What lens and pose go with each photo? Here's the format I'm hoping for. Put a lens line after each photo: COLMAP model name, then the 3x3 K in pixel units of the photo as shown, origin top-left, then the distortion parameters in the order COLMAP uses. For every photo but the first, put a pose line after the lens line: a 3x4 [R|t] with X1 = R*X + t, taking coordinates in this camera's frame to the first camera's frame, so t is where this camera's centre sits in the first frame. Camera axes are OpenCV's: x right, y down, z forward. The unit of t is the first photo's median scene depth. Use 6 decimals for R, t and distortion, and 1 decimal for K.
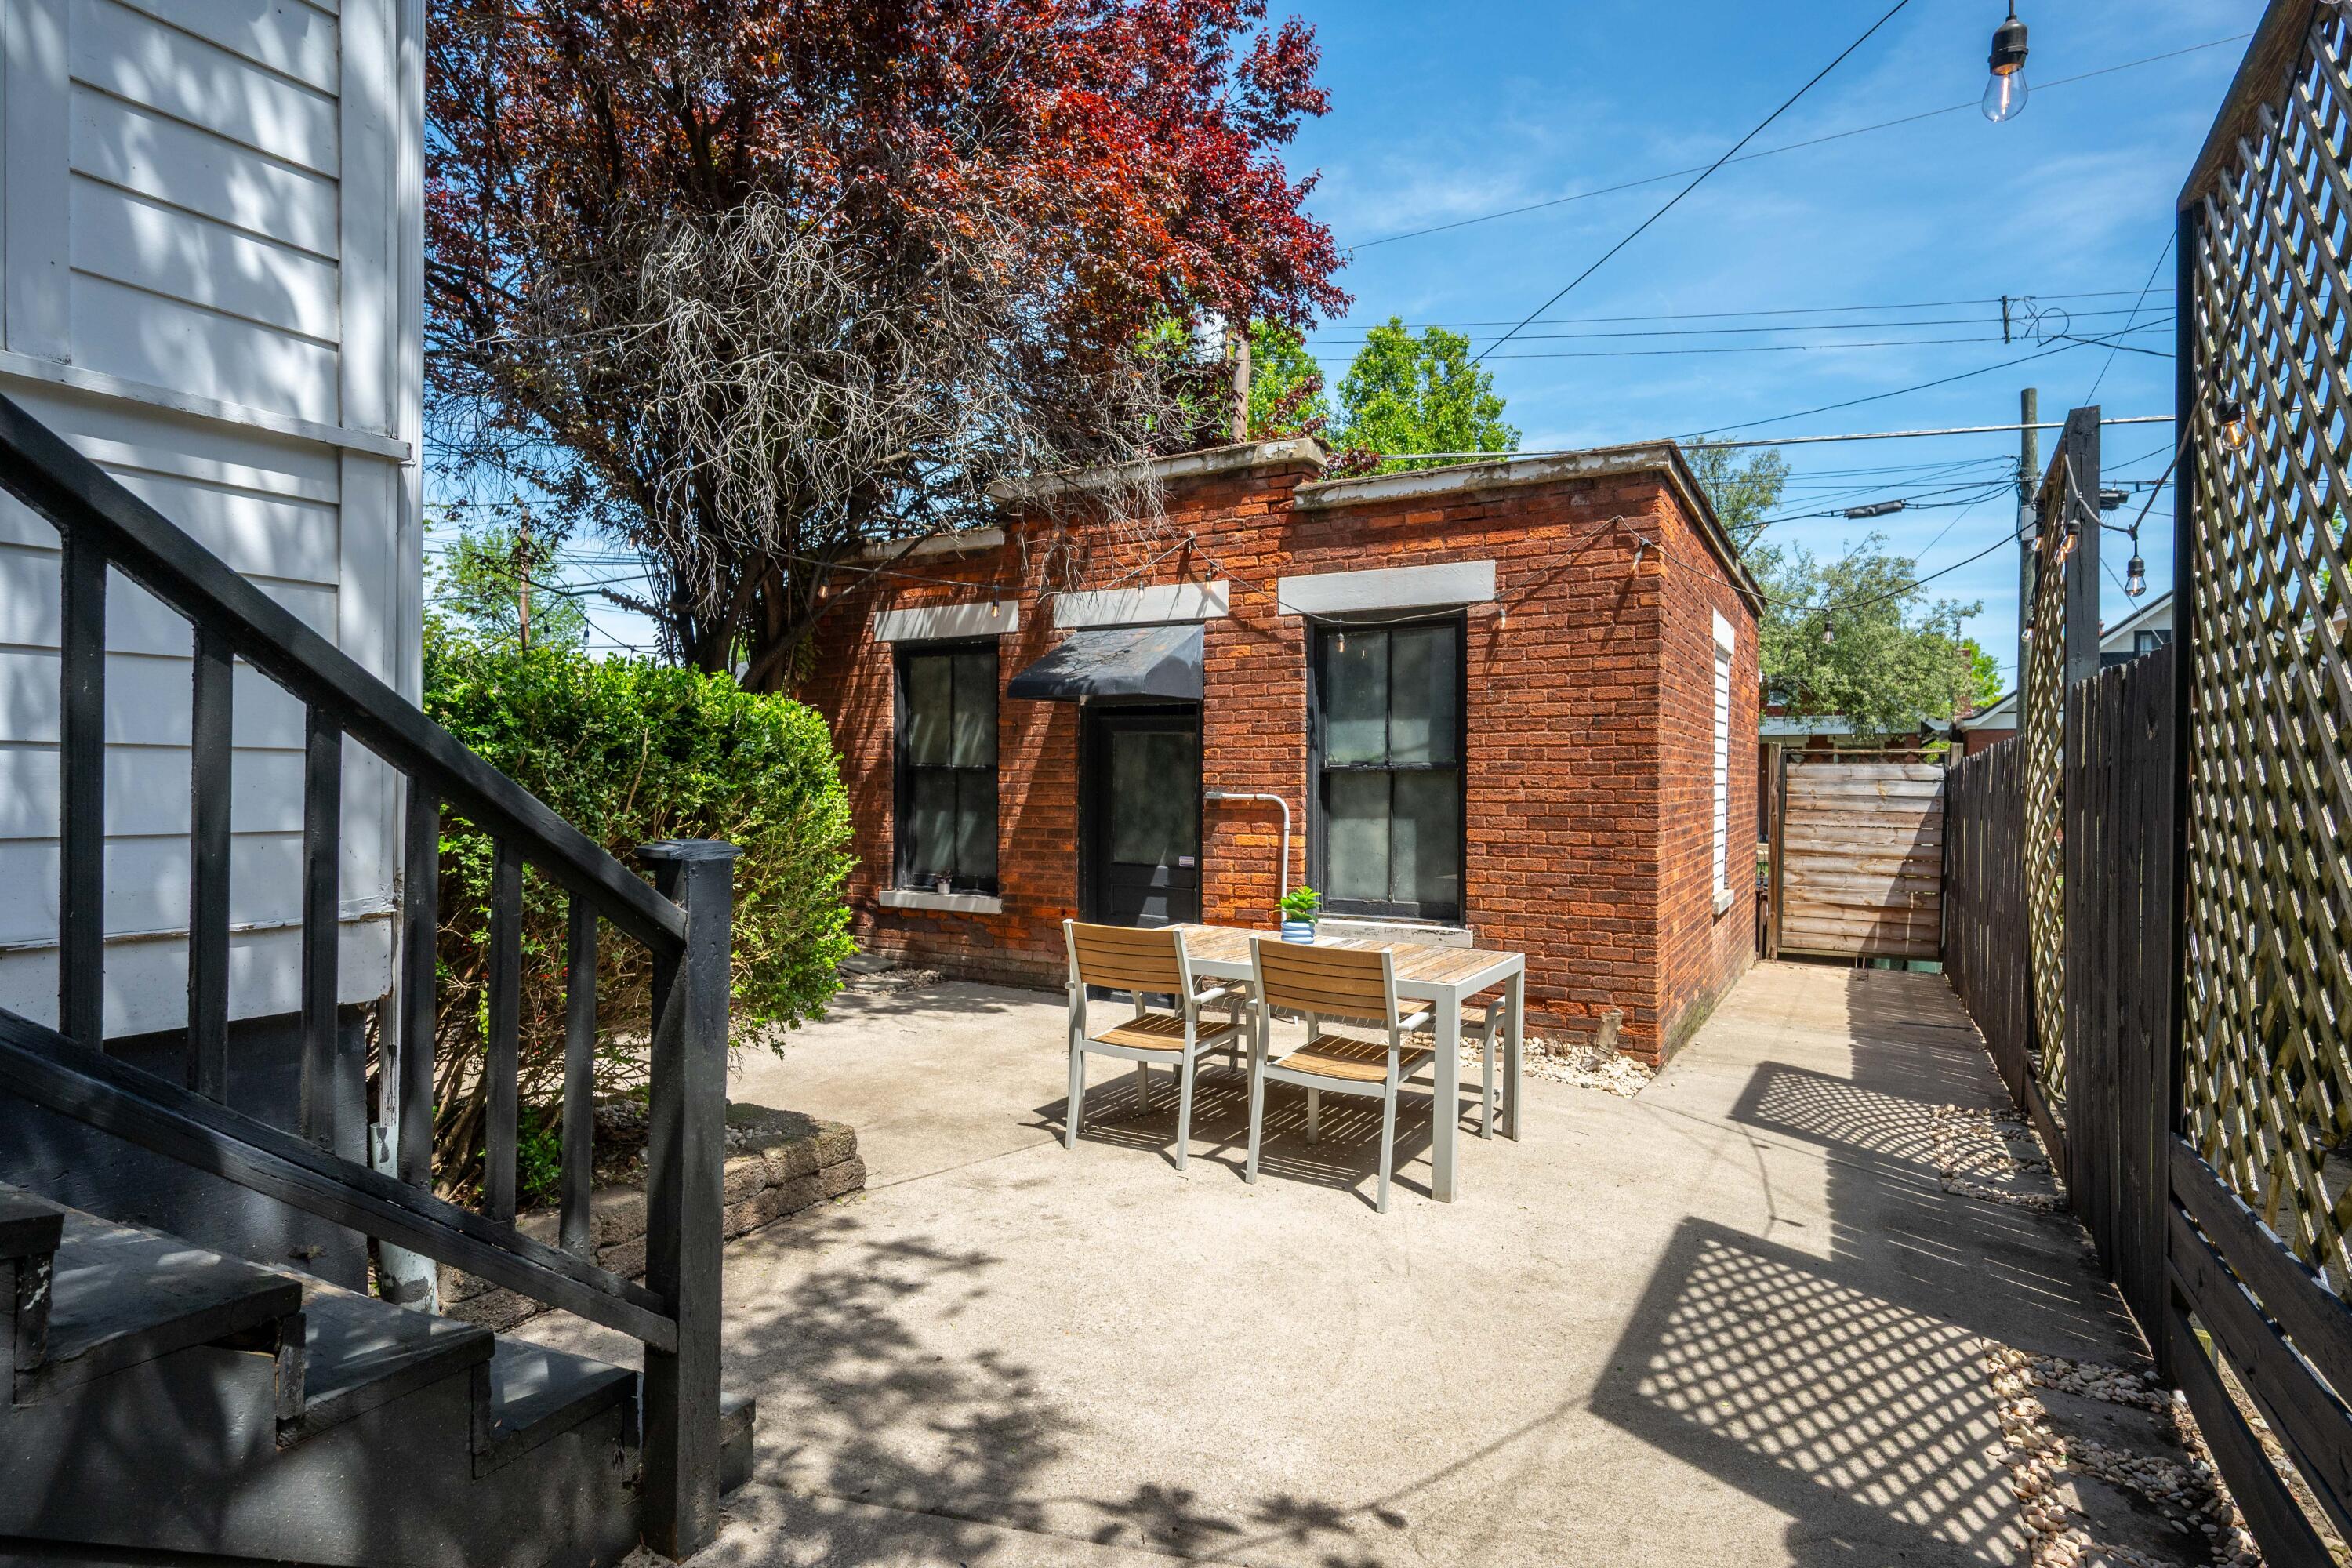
lens RADIAL K [[1210.3, 0, 1175.0], [0, 1210.3, 787.5], [0, 0, 1]] dist [0.003206, -0.000792]
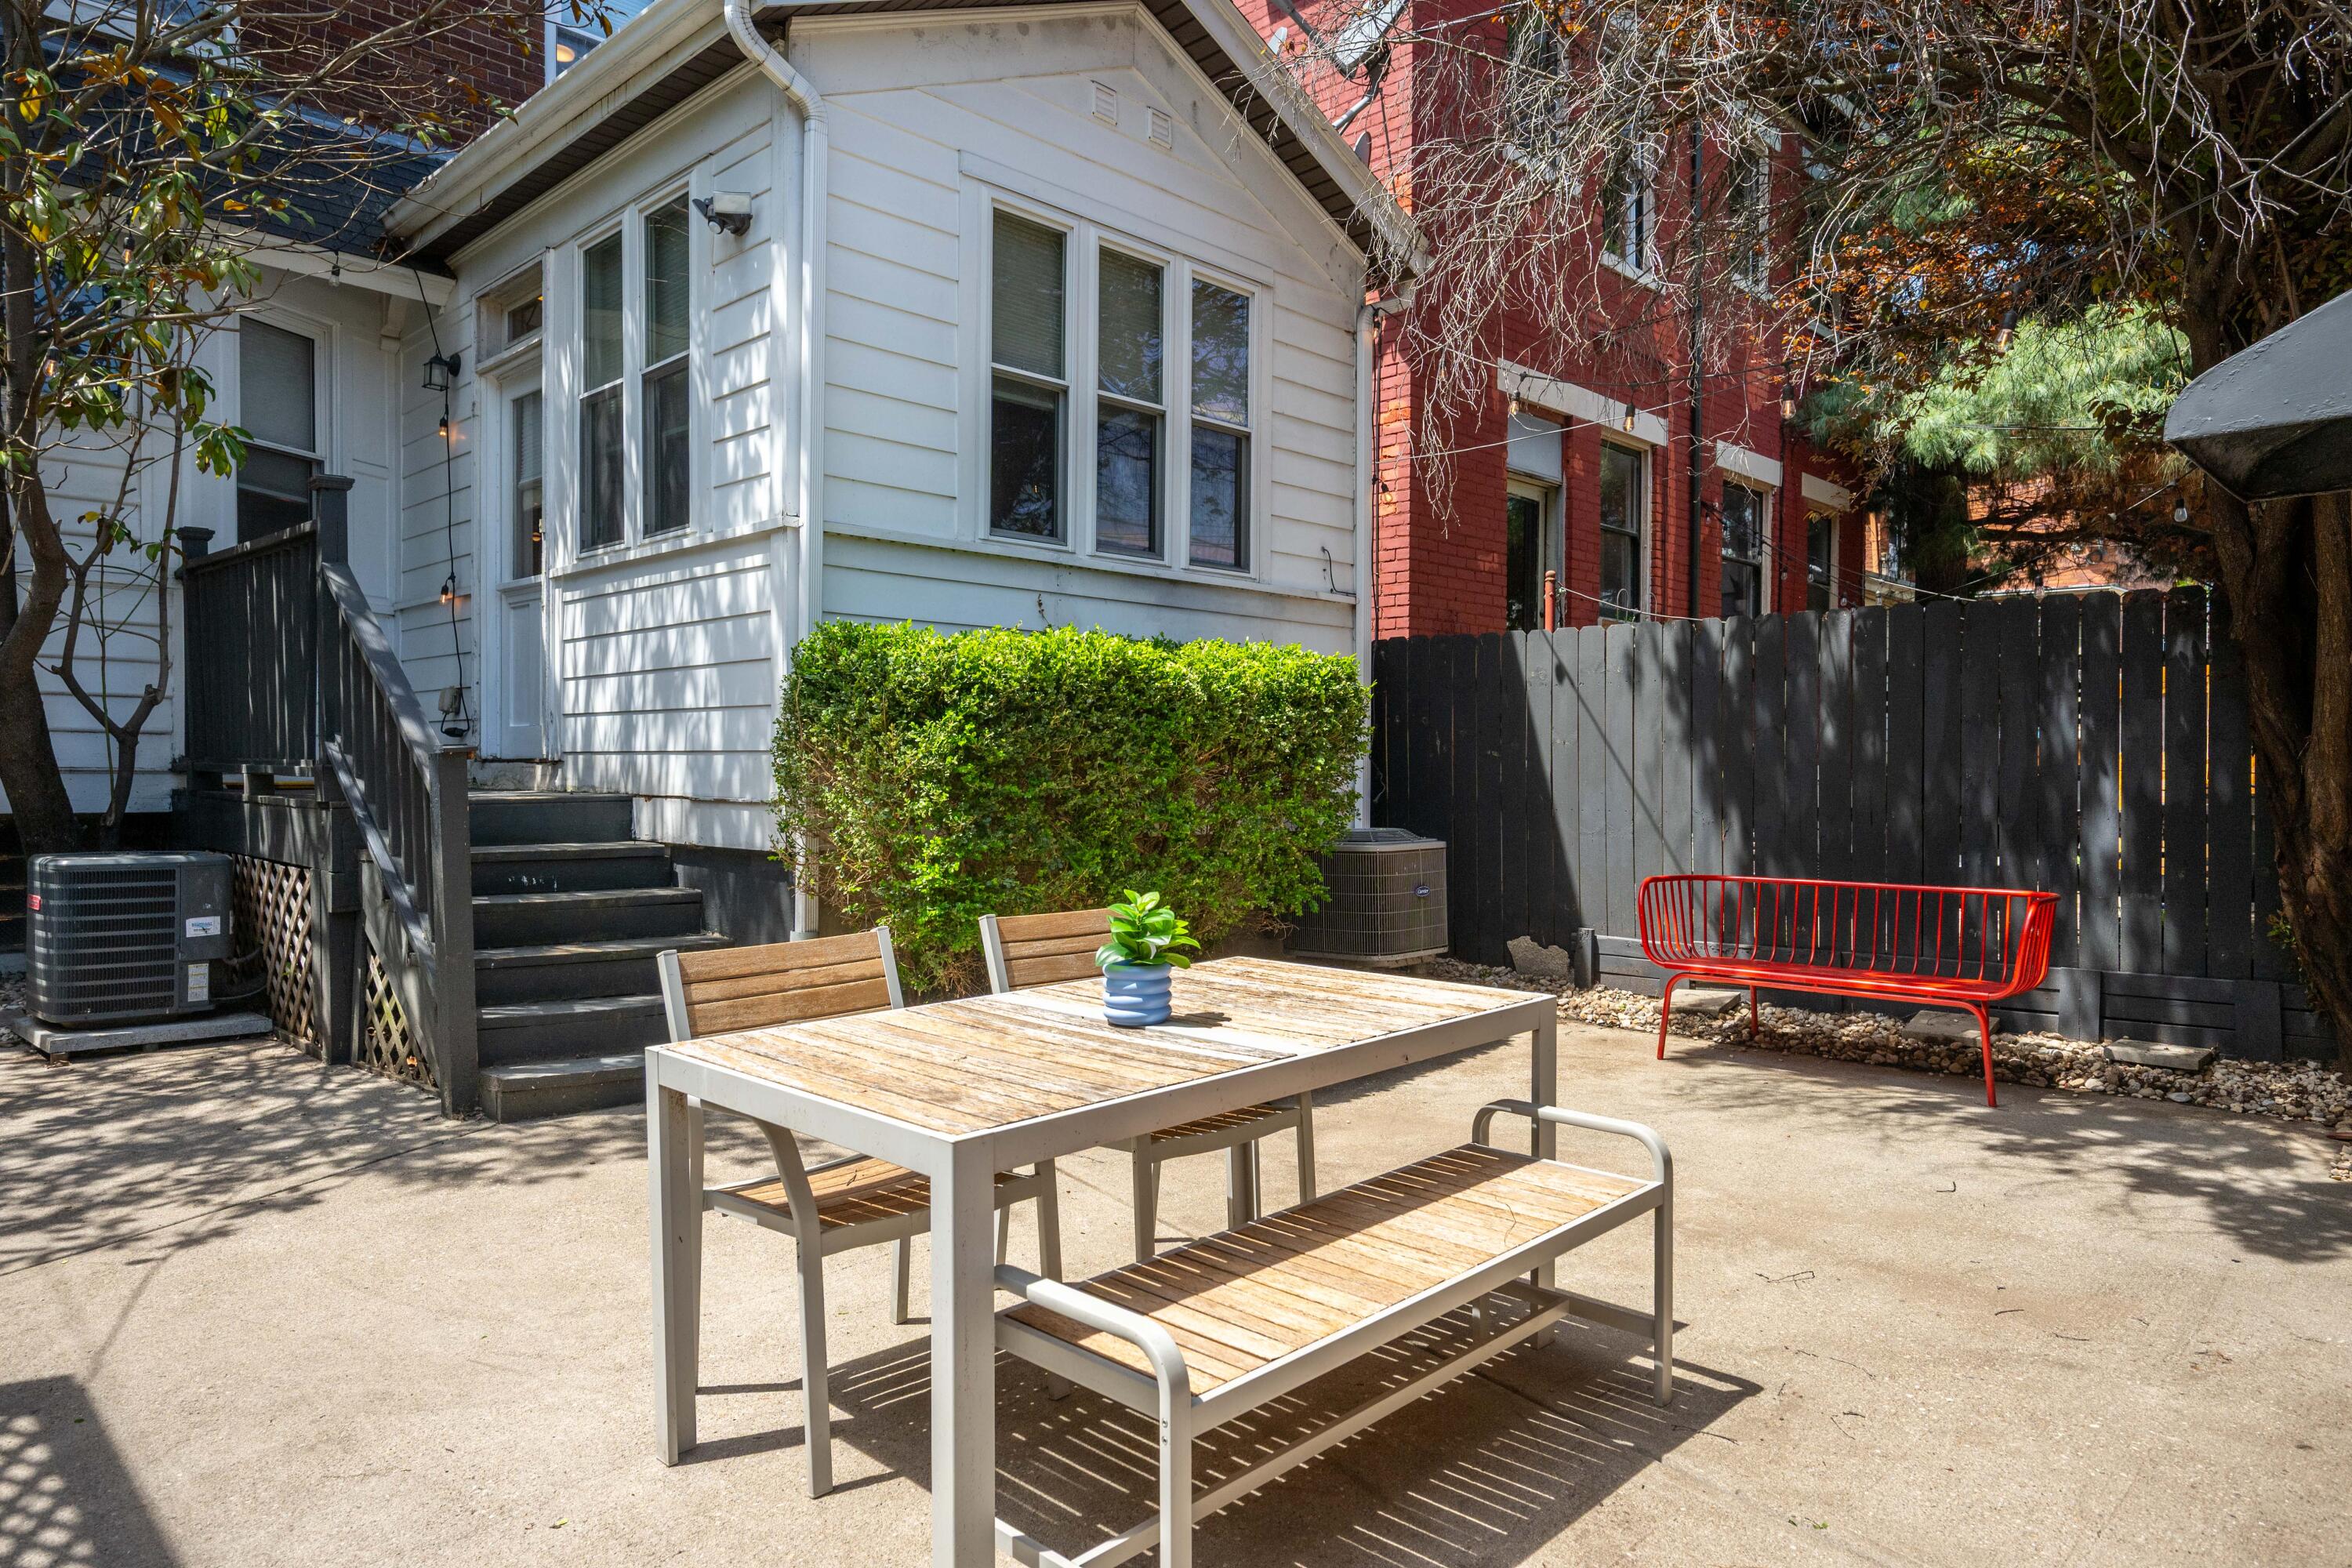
lens RADIAL K [[1461.0, 0, 1178.0], [0, 1461.0, 786.4], [0, 0, 1]] dist [-0.004046, -0.002325]
pose [[-0.250865, 0.002952, -0.968018, 0.448131], [-0.008948, 0.999946, 0.005368, 0.026171], [0.967981, 0.010008, -0.250825, 0.785483]]
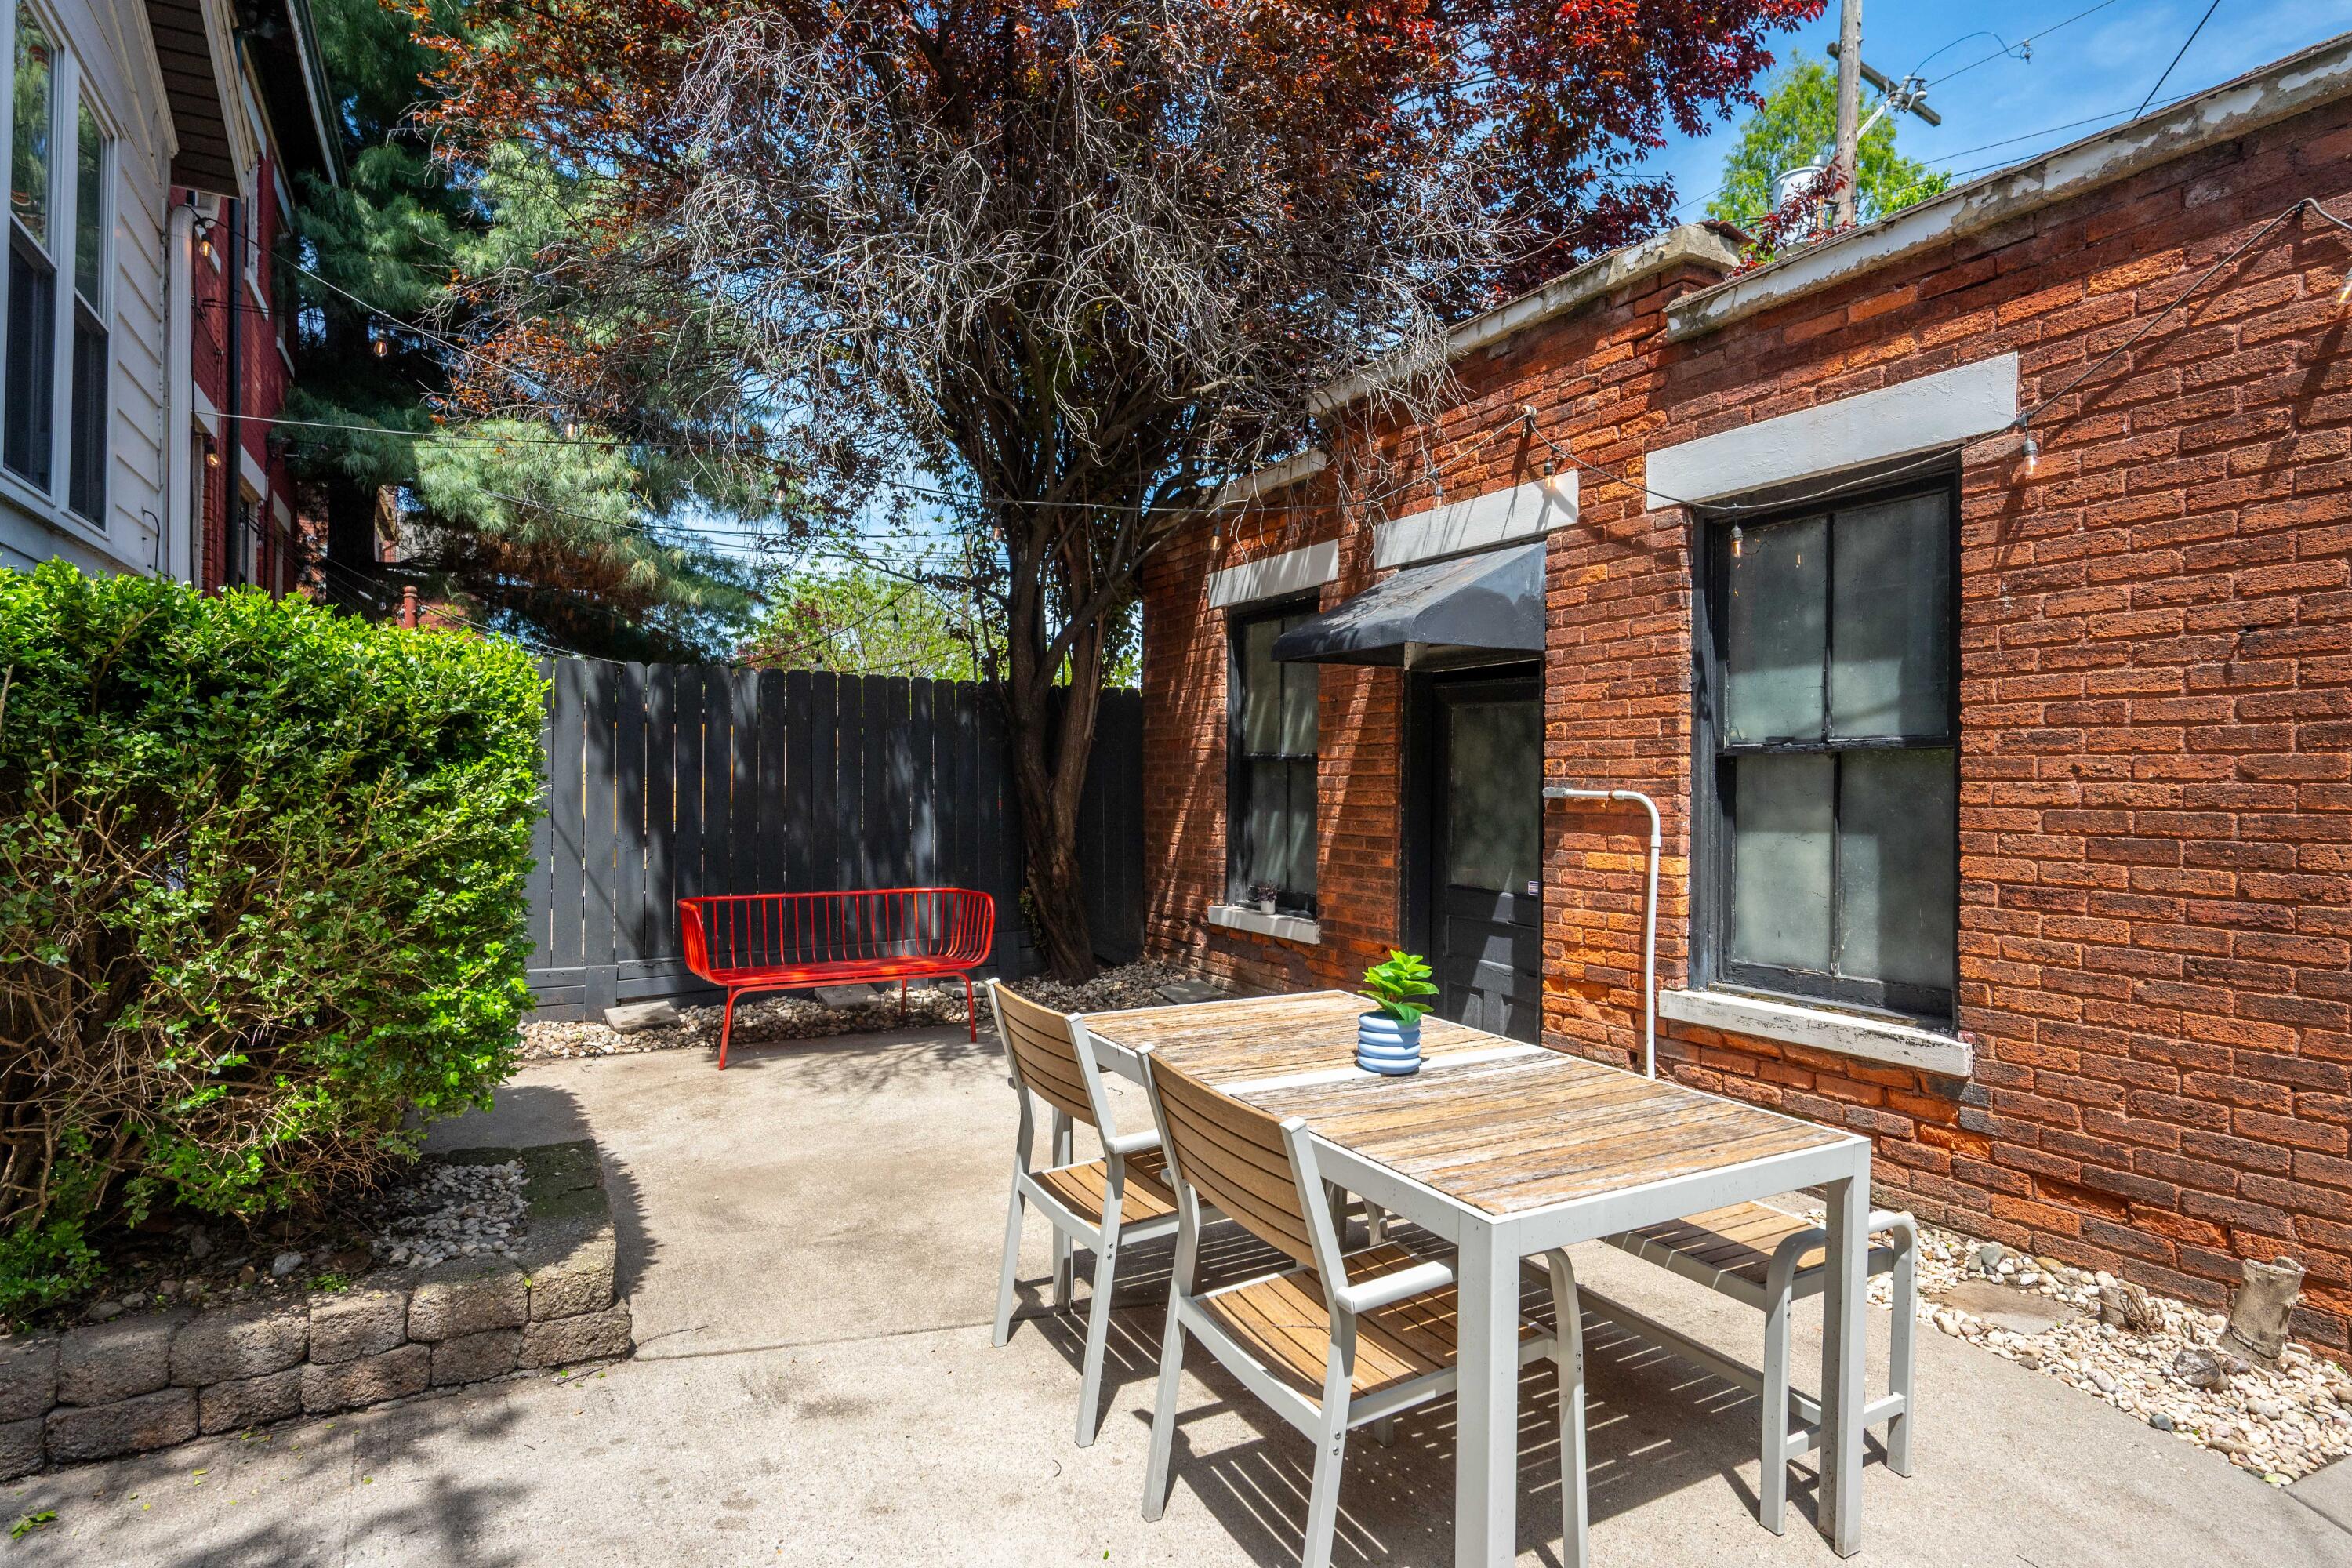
lens RADIAL K [[1210.3, 0, 1176.5], [0, 1210.3, 776.3], [0, 0, 1]] dist [0.003206, -0.000792]
pose [[0.858937, 0.000859, -0.512080, 0.202431], [-0.007562, 0.999911, -0.011006, 0.006774], [0.512025, 0.013326, 0.858867, 0.327480]]
